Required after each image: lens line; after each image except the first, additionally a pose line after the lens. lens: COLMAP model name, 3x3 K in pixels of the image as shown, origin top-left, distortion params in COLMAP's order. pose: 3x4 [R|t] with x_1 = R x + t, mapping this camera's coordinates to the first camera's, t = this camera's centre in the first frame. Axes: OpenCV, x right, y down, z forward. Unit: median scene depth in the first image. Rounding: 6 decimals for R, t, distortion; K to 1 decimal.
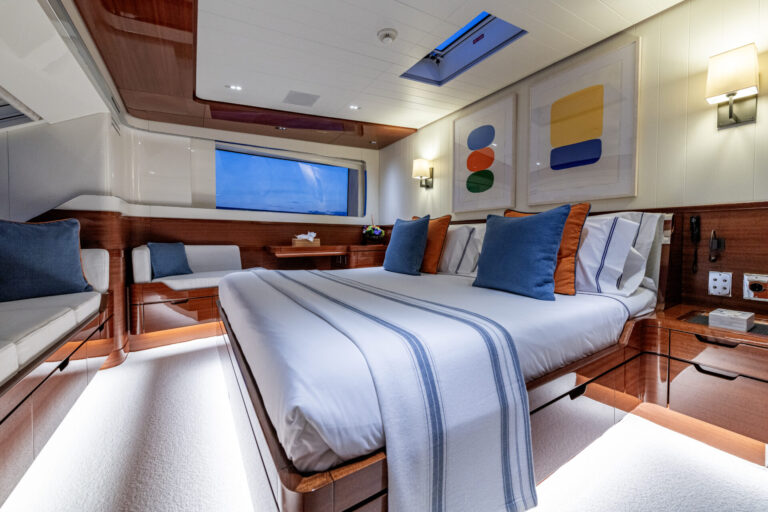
lens RADIAL K [[300.3, 0, 384.1], [0, 300.3, 242.4], [0, 0, 1]] dist [0.009728, -0.000144]
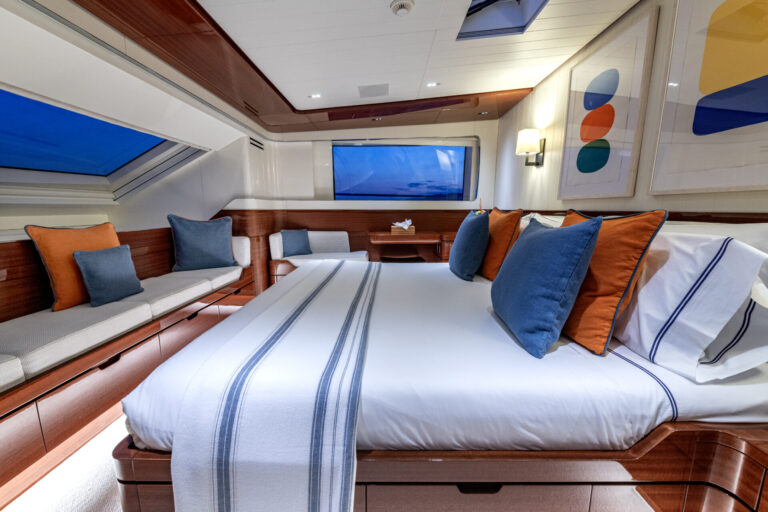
lens RADIAL K [[299.2, 0, 384.0], [0, 299.2, 256.0], [0, 0, 1]] dist [0.002788, -0.000033]
pose [[0.839361, 0.080619, -0.537563, 0.365939], [-0.003361, 0.989691, 0.143177, -0.085205], [0.543564, -0.118371, 0.830979, 0.144861]]
